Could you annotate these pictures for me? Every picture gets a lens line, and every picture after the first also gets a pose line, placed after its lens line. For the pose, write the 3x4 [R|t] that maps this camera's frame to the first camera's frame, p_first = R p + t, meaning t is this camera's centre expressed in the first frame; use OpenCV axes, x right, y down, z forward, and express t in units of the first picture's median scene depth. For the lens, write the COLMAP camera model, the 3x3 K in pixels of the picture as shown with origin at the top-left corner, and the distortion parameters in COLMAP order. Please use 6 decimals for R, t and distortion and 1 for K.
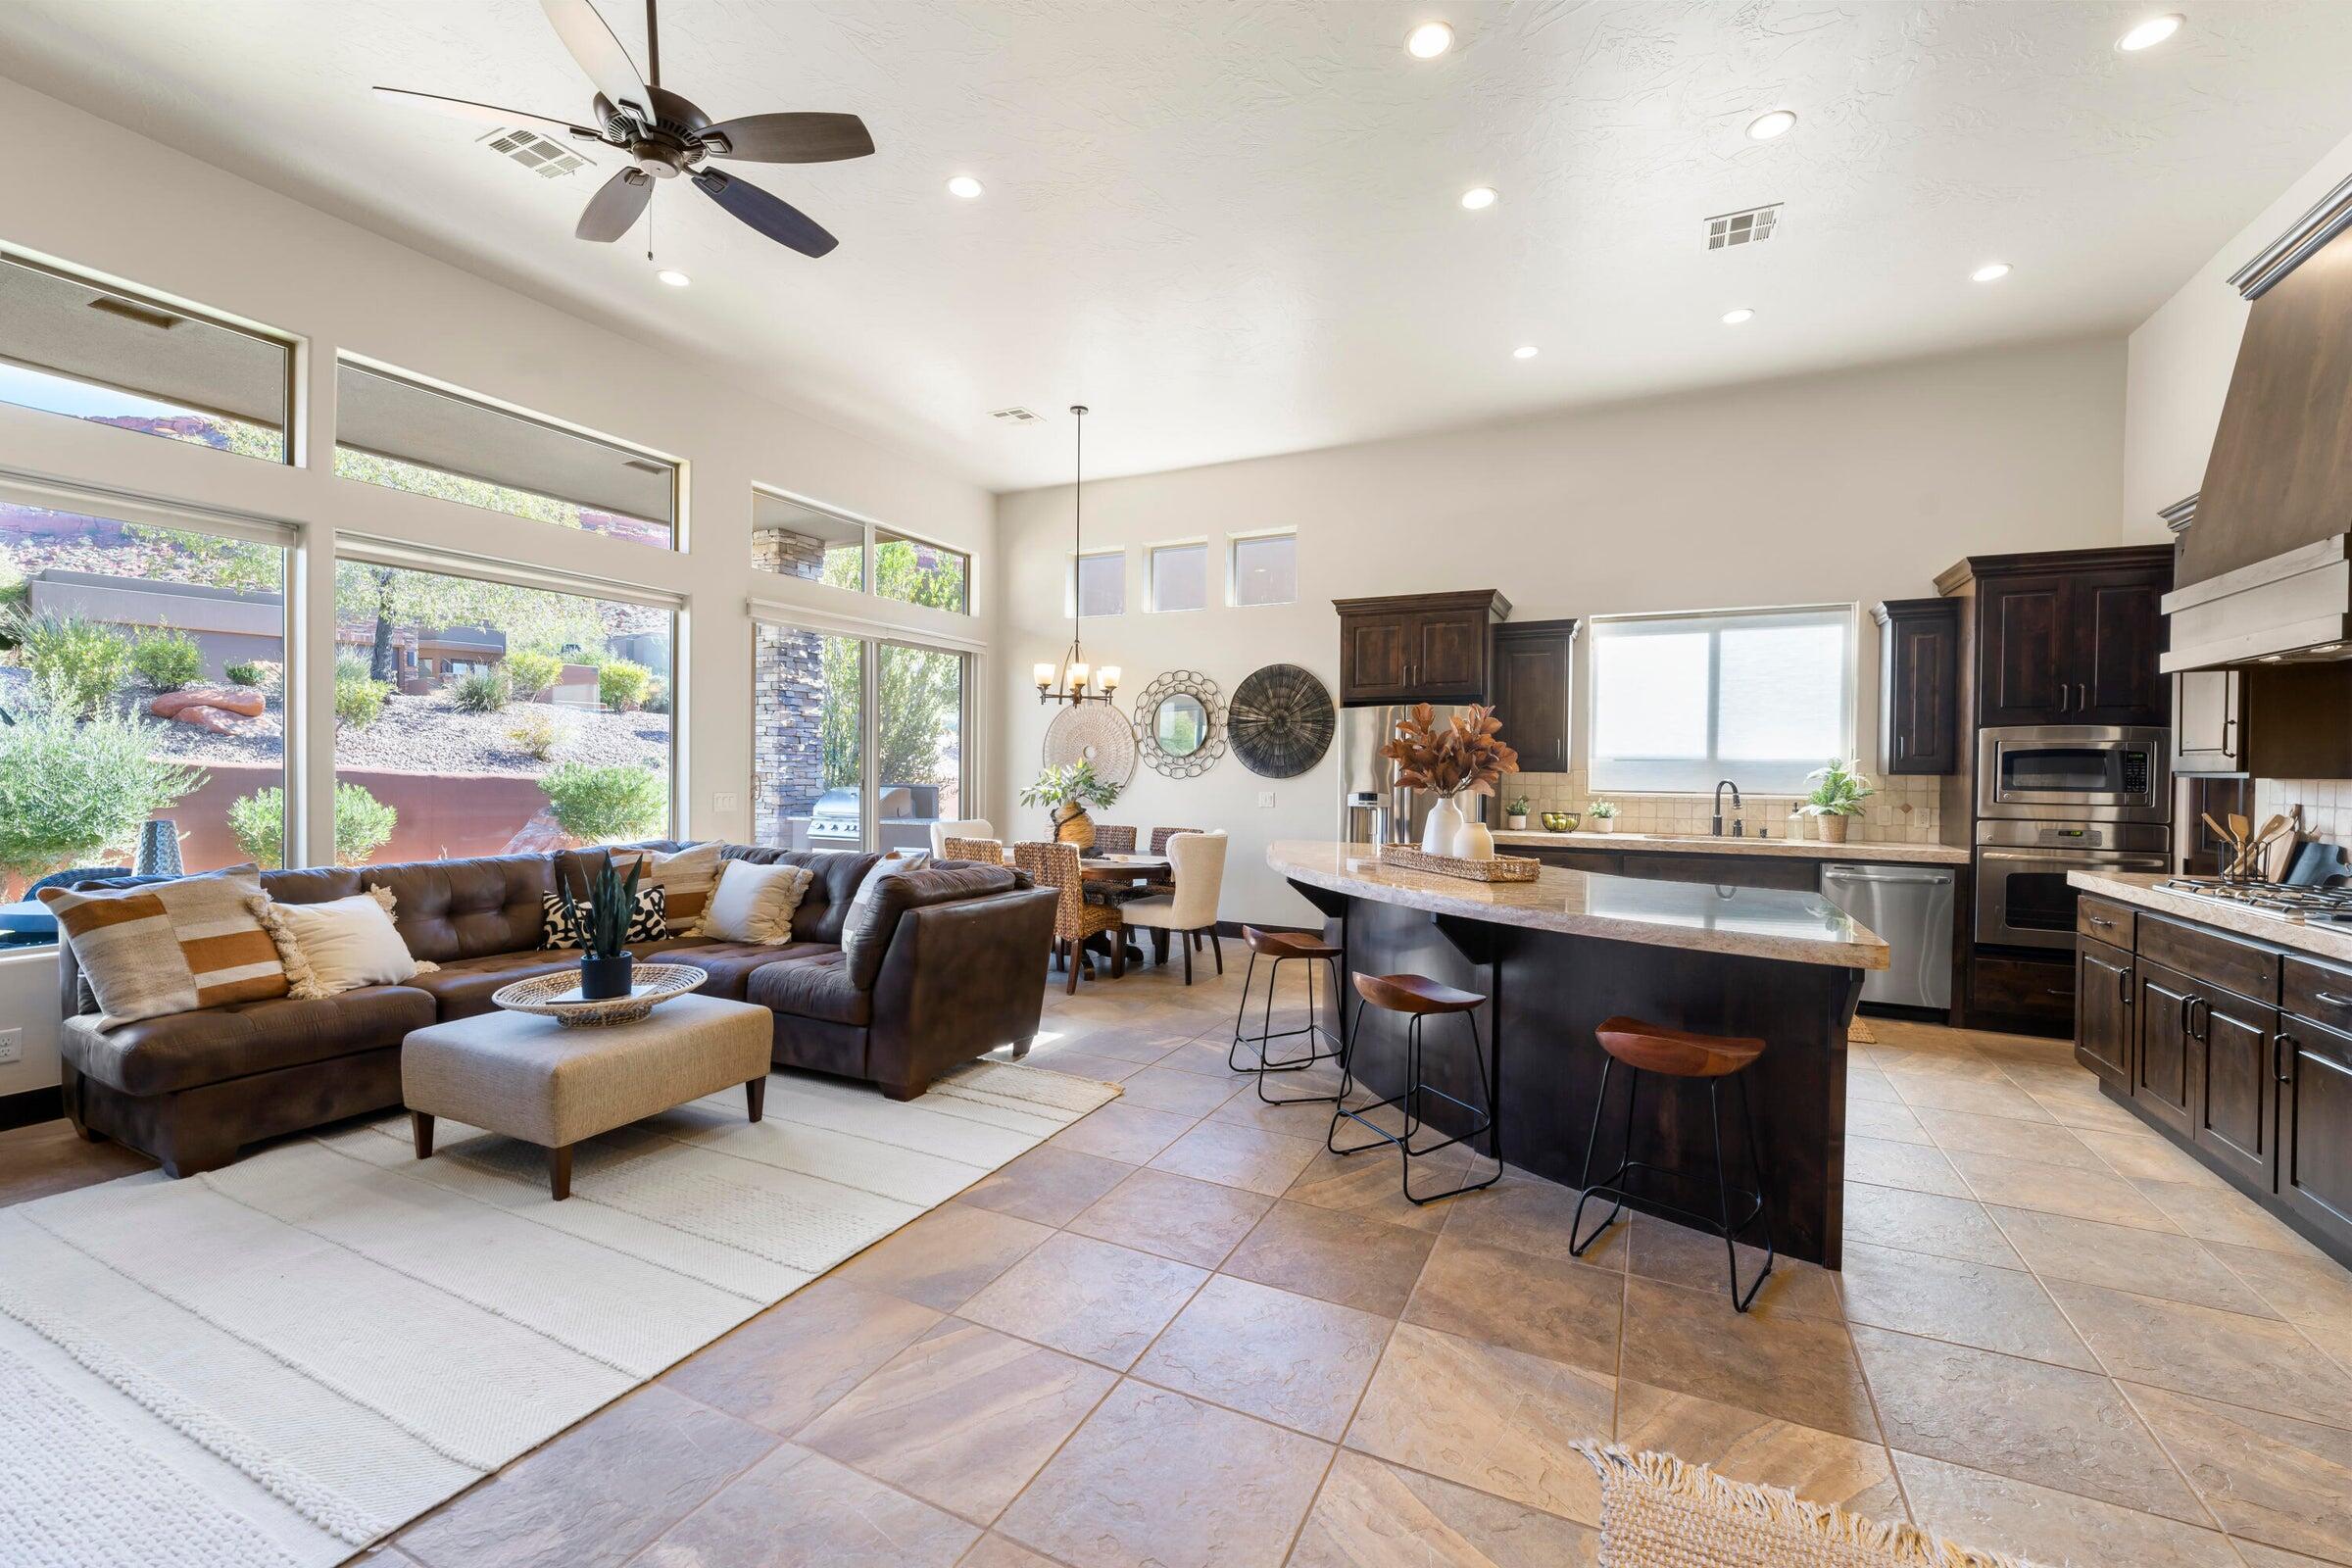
lens RADIAL K [[987.3, 0, 1176.0], [0, 987.3, 784.0], [0, 0, 1]] dist [-0.001278, -0.000170]
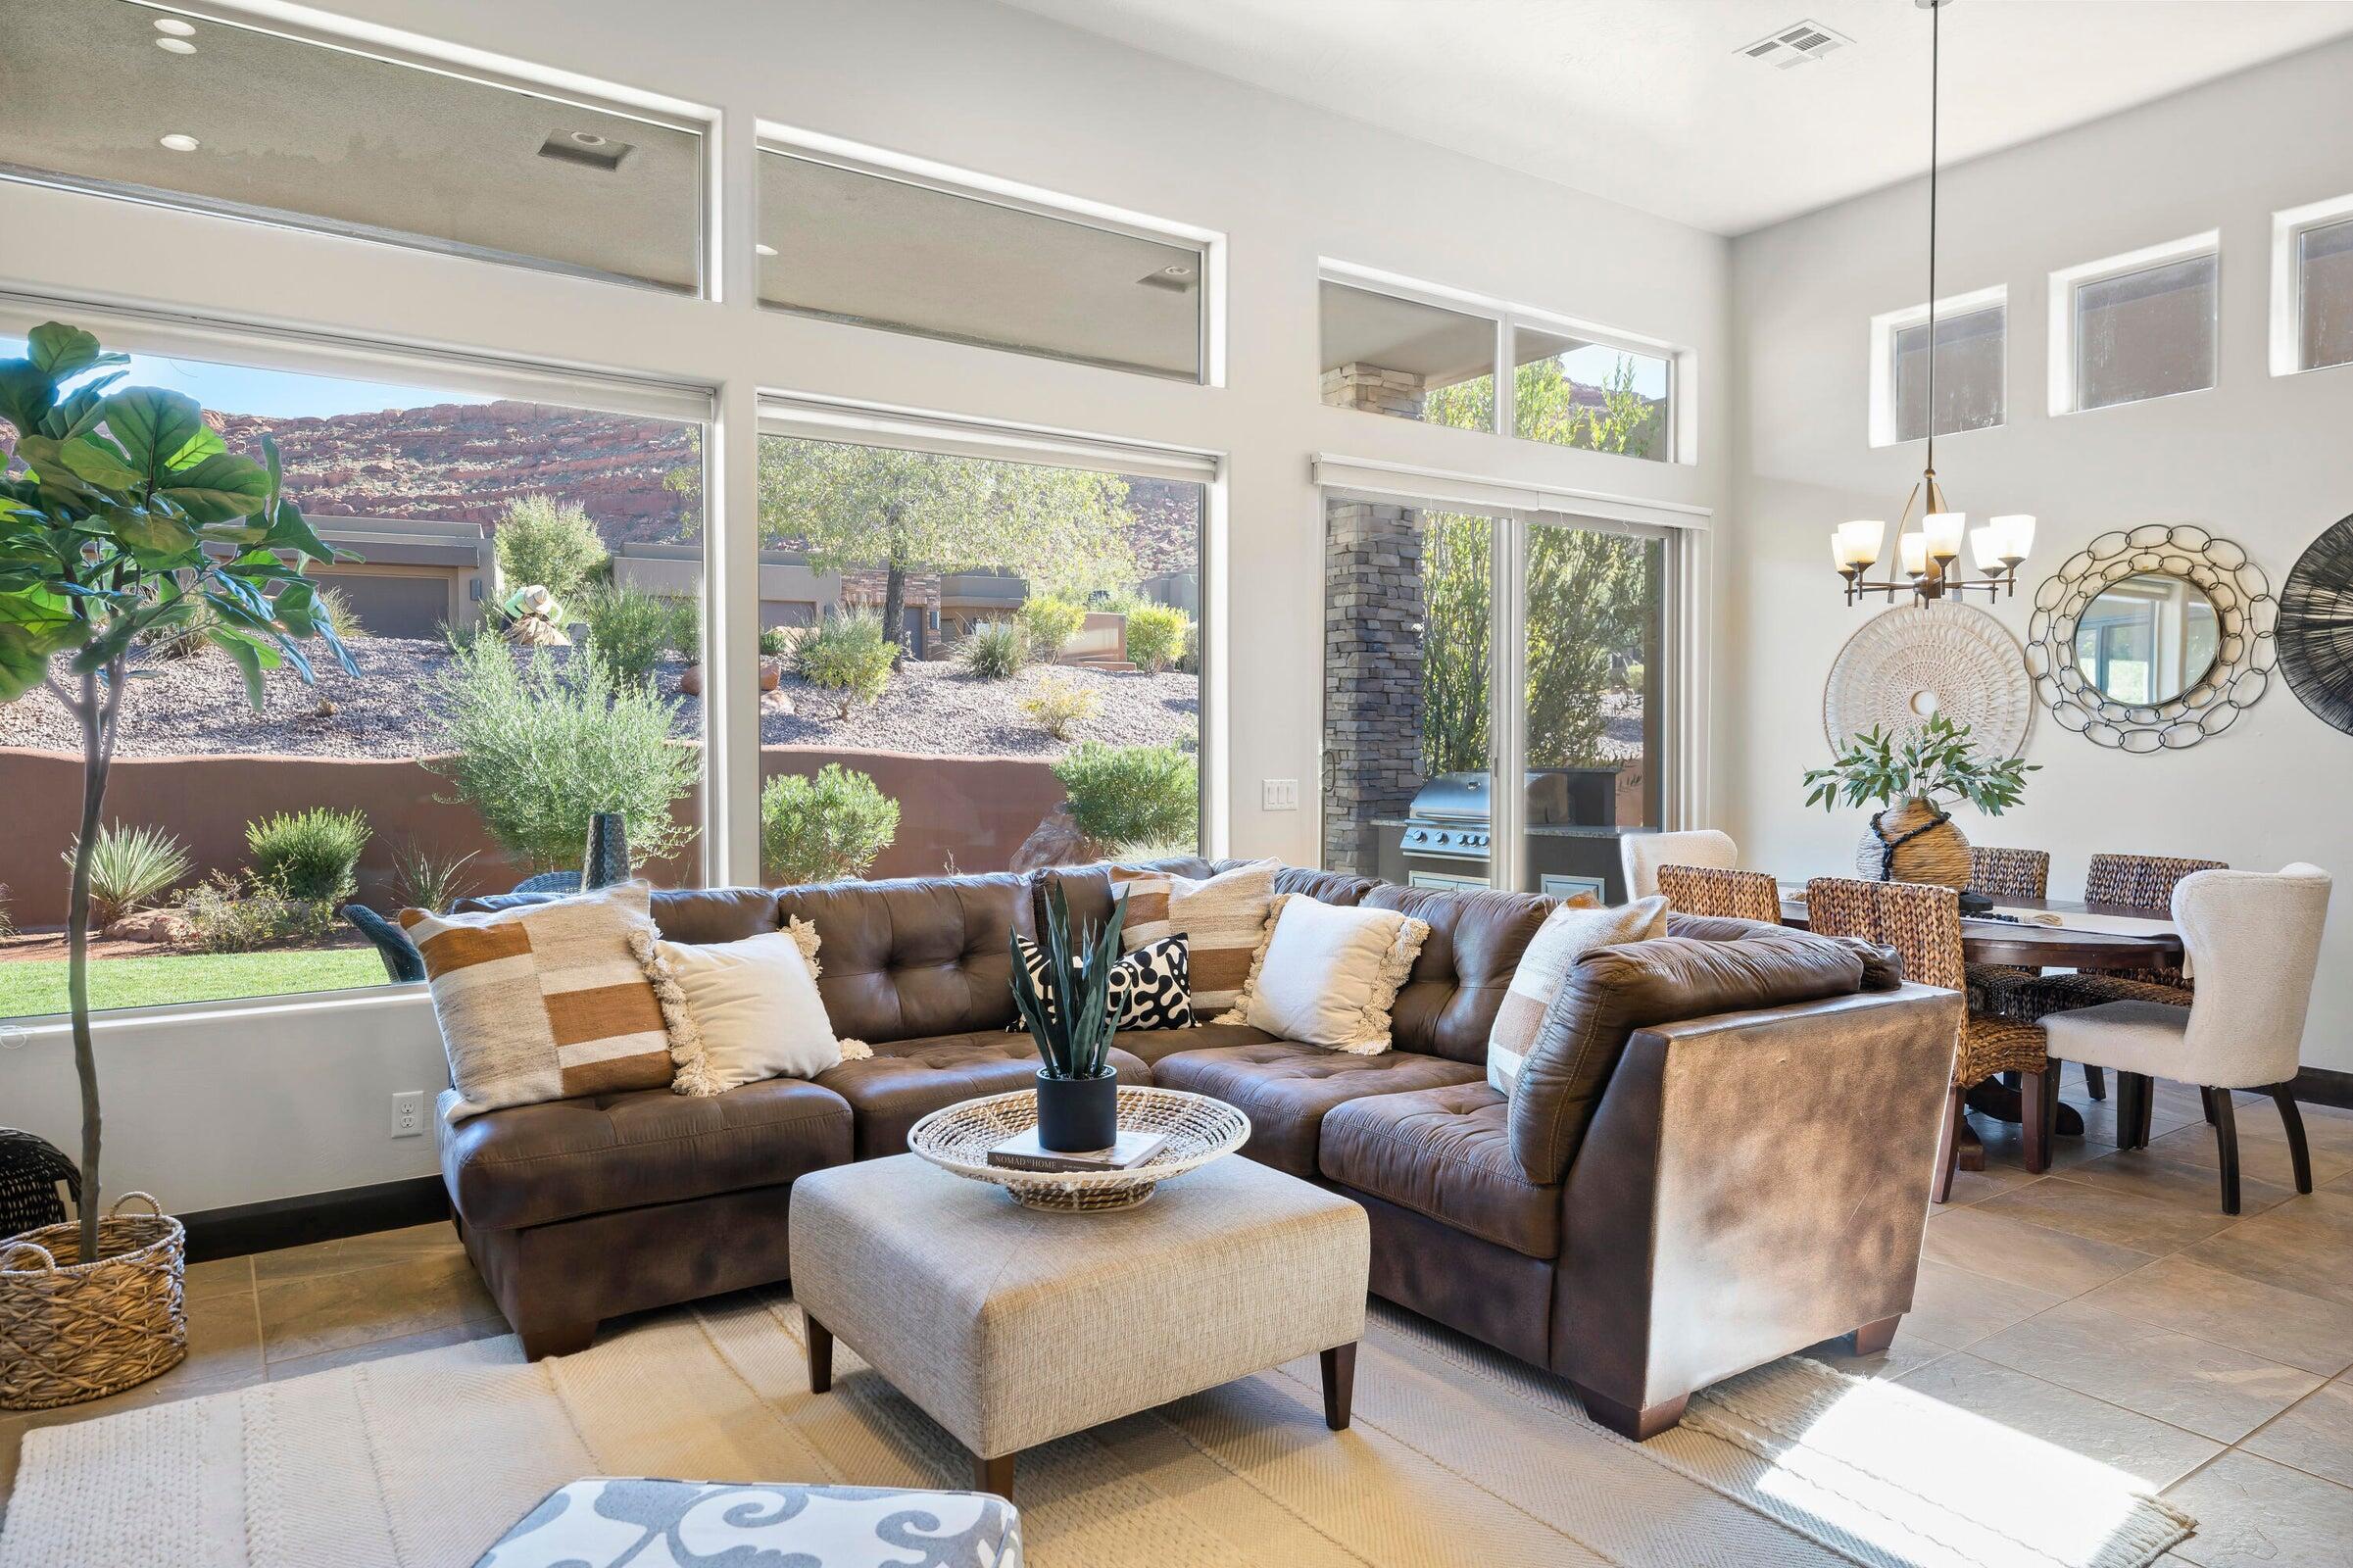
lens RADIAL K [[1506.2, 0, 1184.6], [0, 1506.2, 688.5], [0, 0, 1]] dist [-0.002169, -0.001602]
pose [[0.881292, -0.026757, -0.471815, -0.092395], [0.000858, 0.998485, -0.055023, 0.005064], [0.472572, 0.048086, 0.879979, 0.202685]]
